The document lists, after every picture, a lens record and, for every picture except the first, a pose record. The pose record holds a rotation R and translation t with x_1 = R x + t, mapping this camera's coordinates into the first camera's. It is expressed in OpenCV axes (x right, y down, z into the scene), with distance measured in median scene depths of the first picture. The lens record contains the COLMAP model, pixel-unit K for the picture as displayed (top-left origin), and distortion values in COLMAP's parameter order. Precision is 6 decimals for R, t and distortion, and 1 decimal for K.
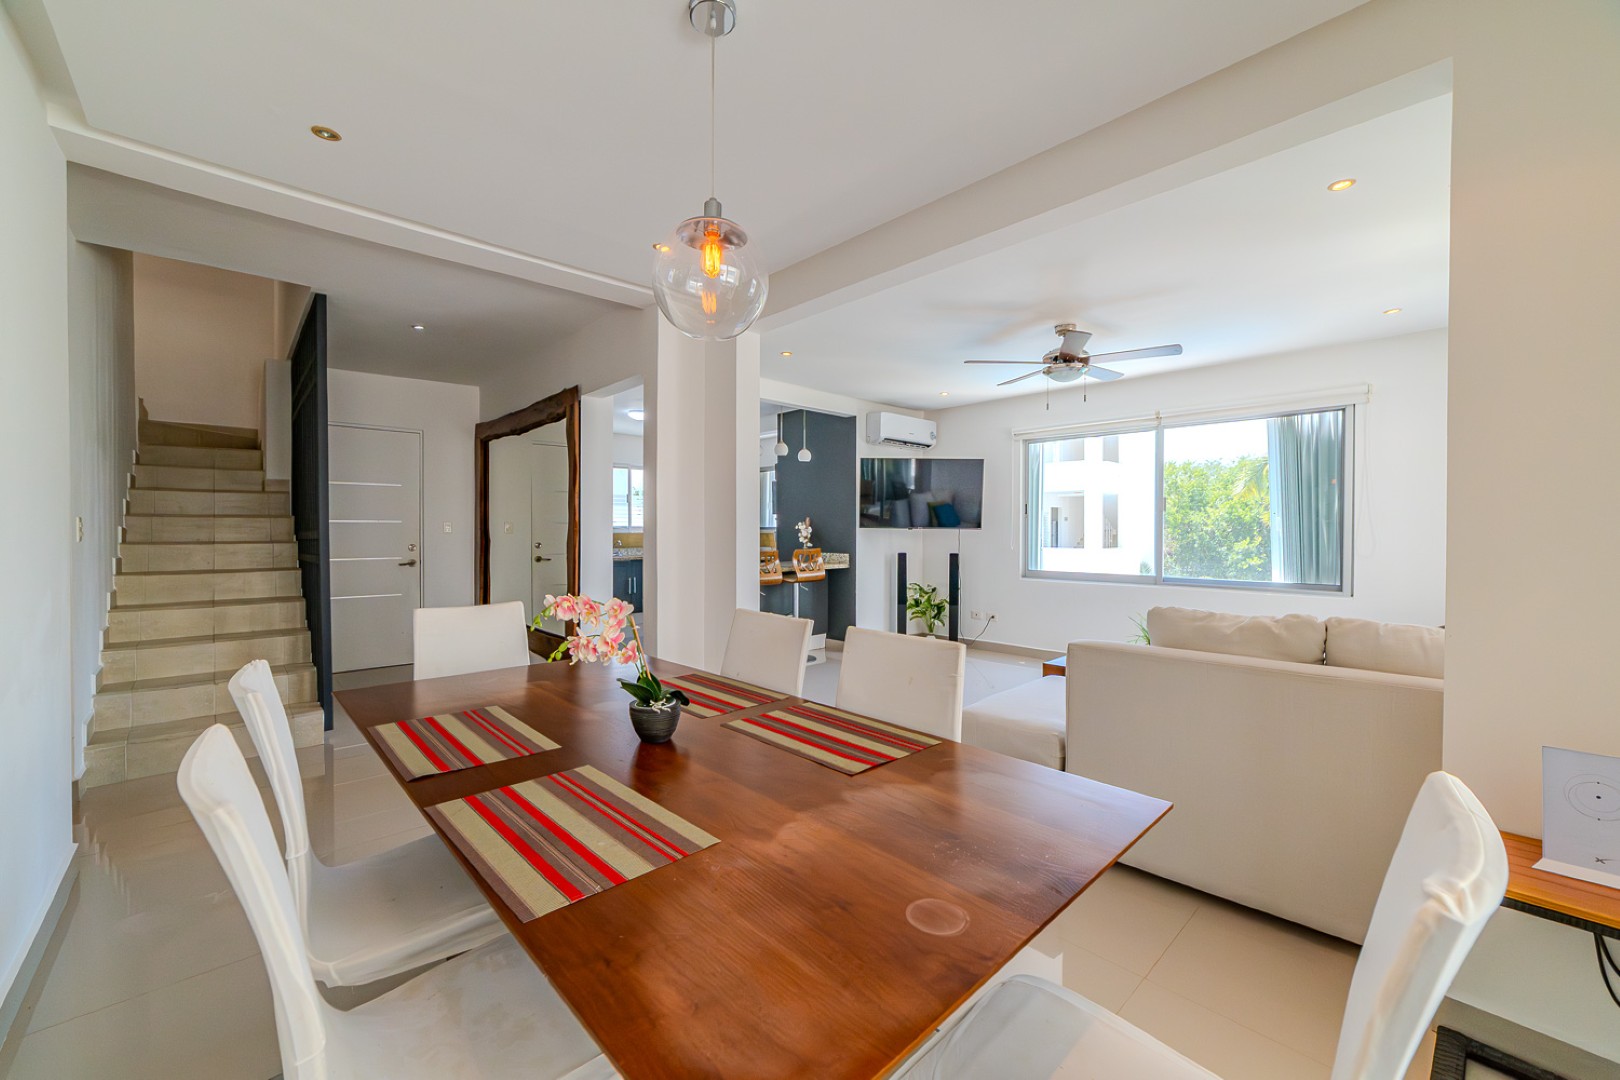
lens RADIAL K [[658.2, 0, 810.3], [0, 658.2, 532.6], [0, 0, 1]] dist [0.001242, 0.000769]
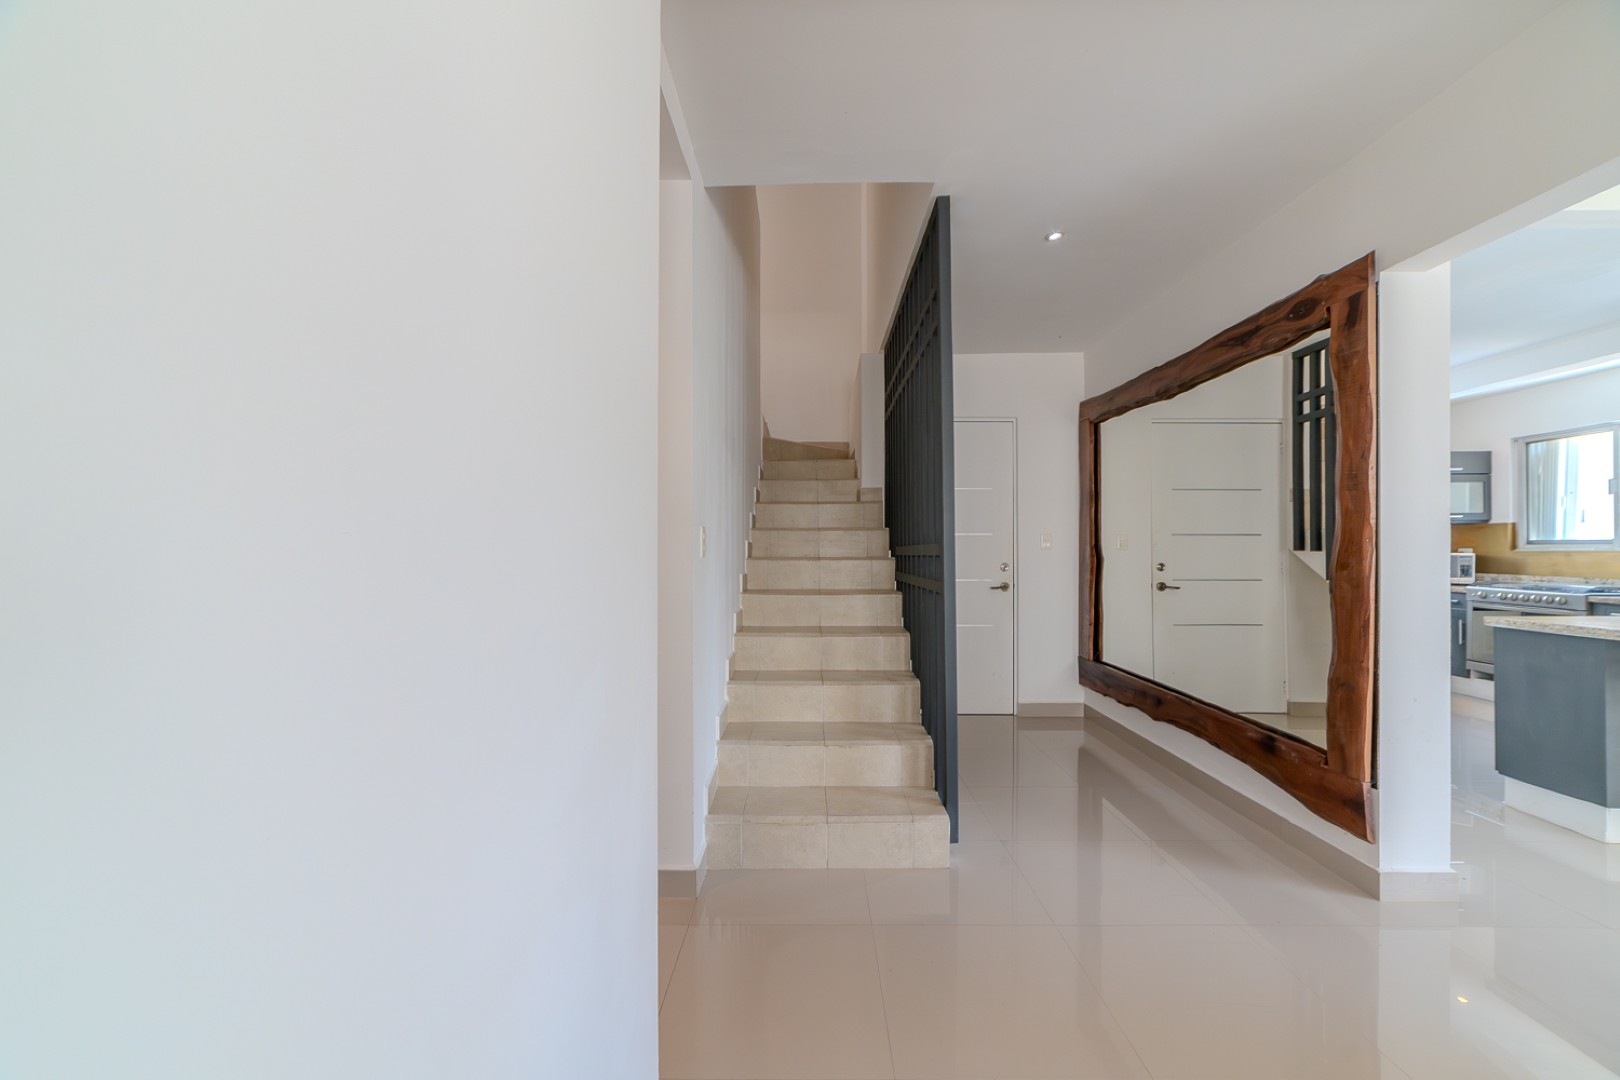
lens RADIAL K [[609.8, 0, 813.7], [0, 609.8, 547.6], [0, 0, 1]] dist [-0.010782, 0.000429]
pose [[0.749230, 0.000947, -0.662309, -0.342324], [-0.003640, 0.999990, -0.002687, 0.002547], [0.662300, 0.004424, 0.749226, 0.354031]]
